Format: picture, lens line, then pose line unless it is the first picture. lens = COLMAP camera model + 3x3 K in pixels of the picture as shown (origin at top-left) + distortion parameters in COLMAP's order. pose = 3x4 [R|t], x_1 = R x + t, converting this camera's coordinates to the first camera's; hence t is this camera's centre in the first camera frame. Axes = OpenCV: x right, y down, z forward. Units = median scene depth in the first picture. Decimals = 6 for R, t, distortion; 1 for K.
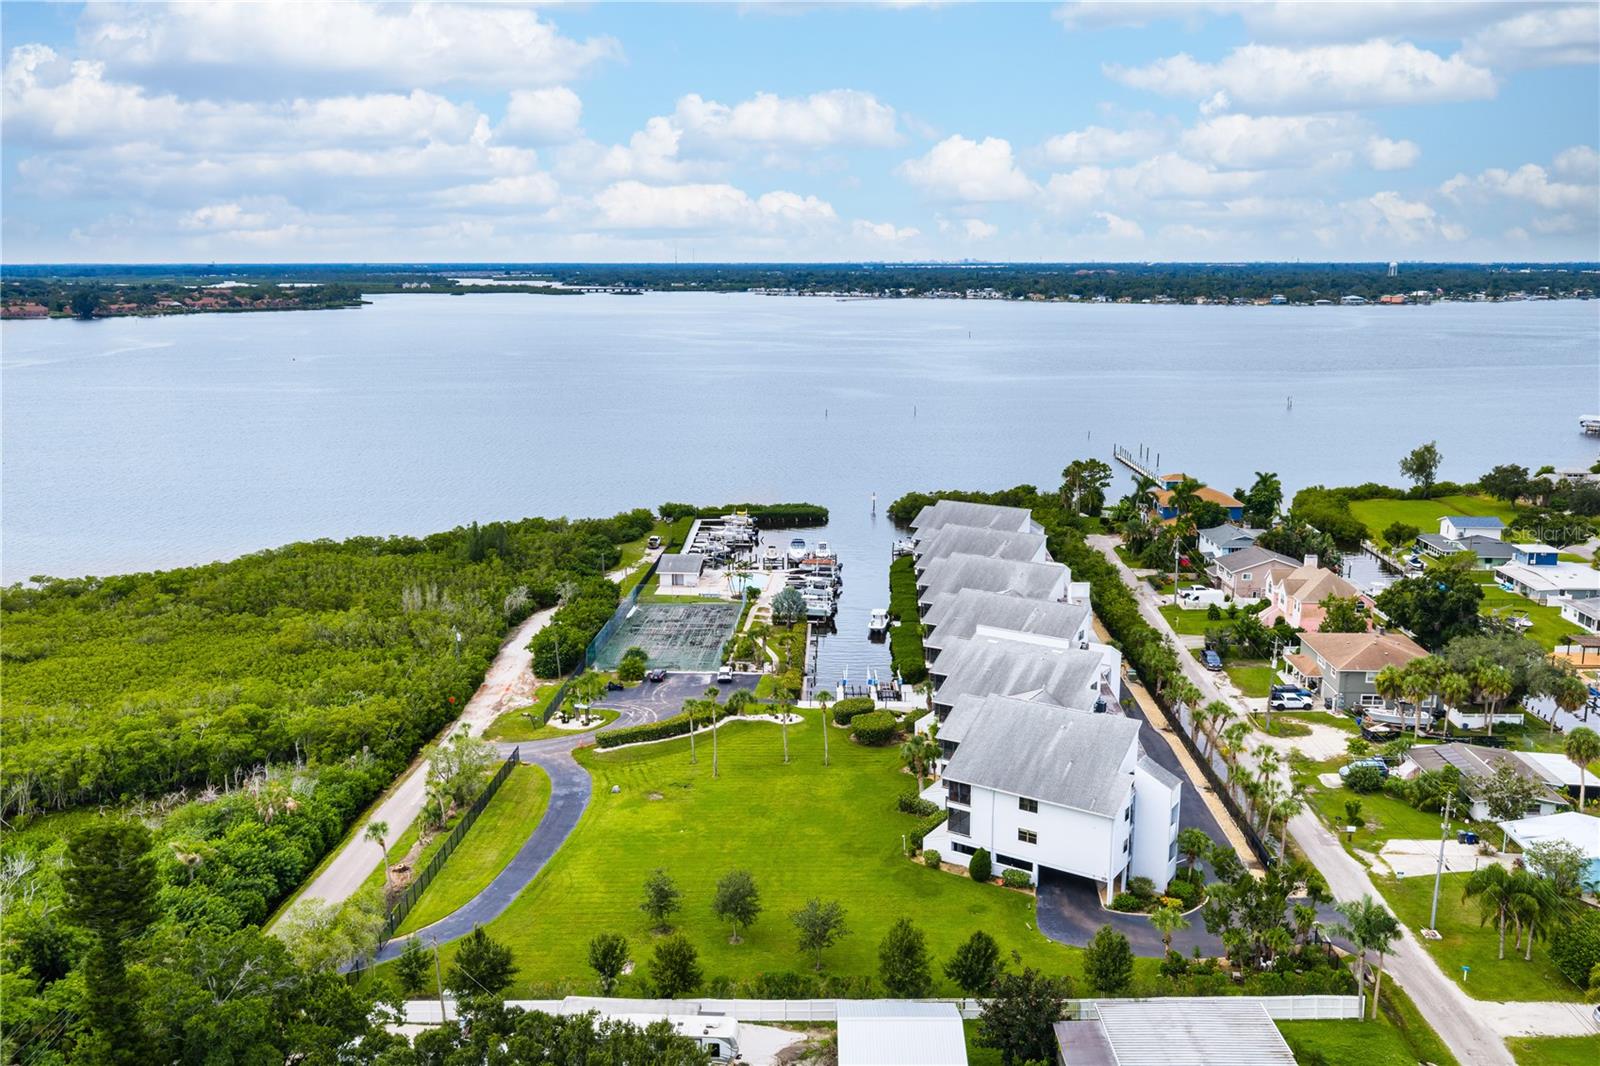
lens RADIAL K [[1369.7, 0, 800.0], [0, 1369.7, 533.0], [0, 0, 1]] dist [-0.001544, 0.001811]
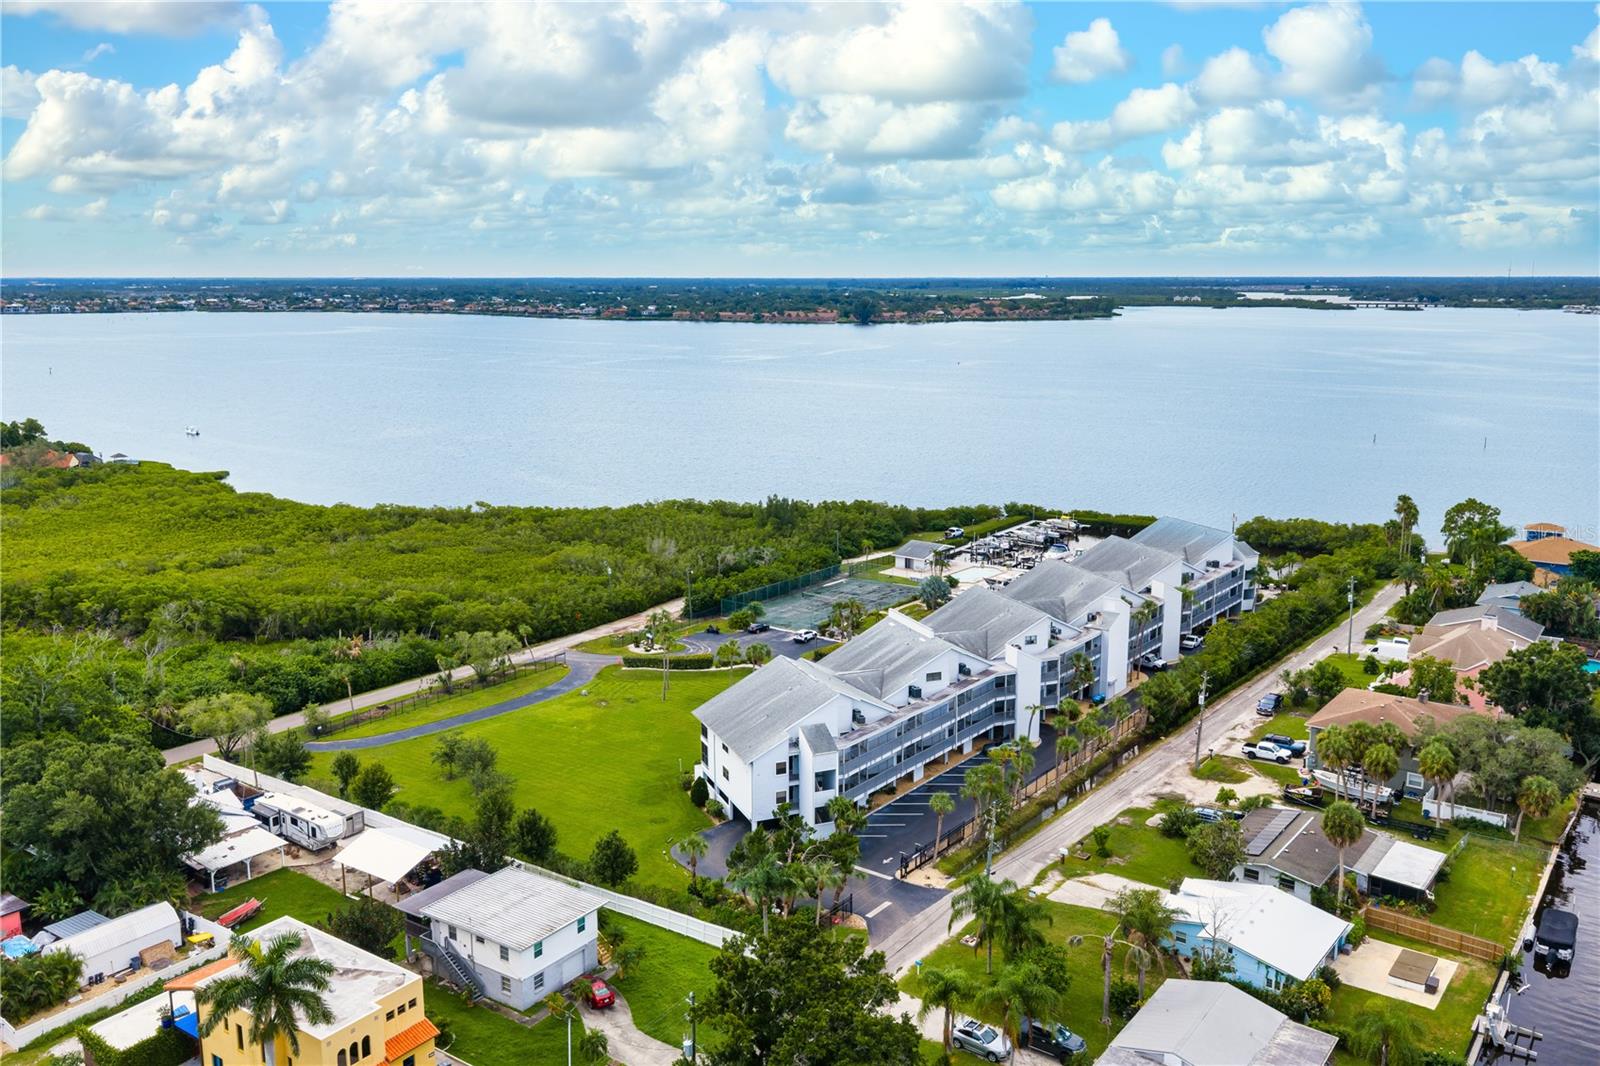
lens RADIAL K [[1369.7, 0, 800.0], [0, 1369.7, 533.0], [0, 0, 1]] dist [-0.001544, 0.001811]
pose [[0.813897, 0.106381, -0.571187, 0.127960], [-0.111777, 0.993400, 0.025742, -0.002528], [0.570156, 0.042894, 0.820416, 0.011565]]
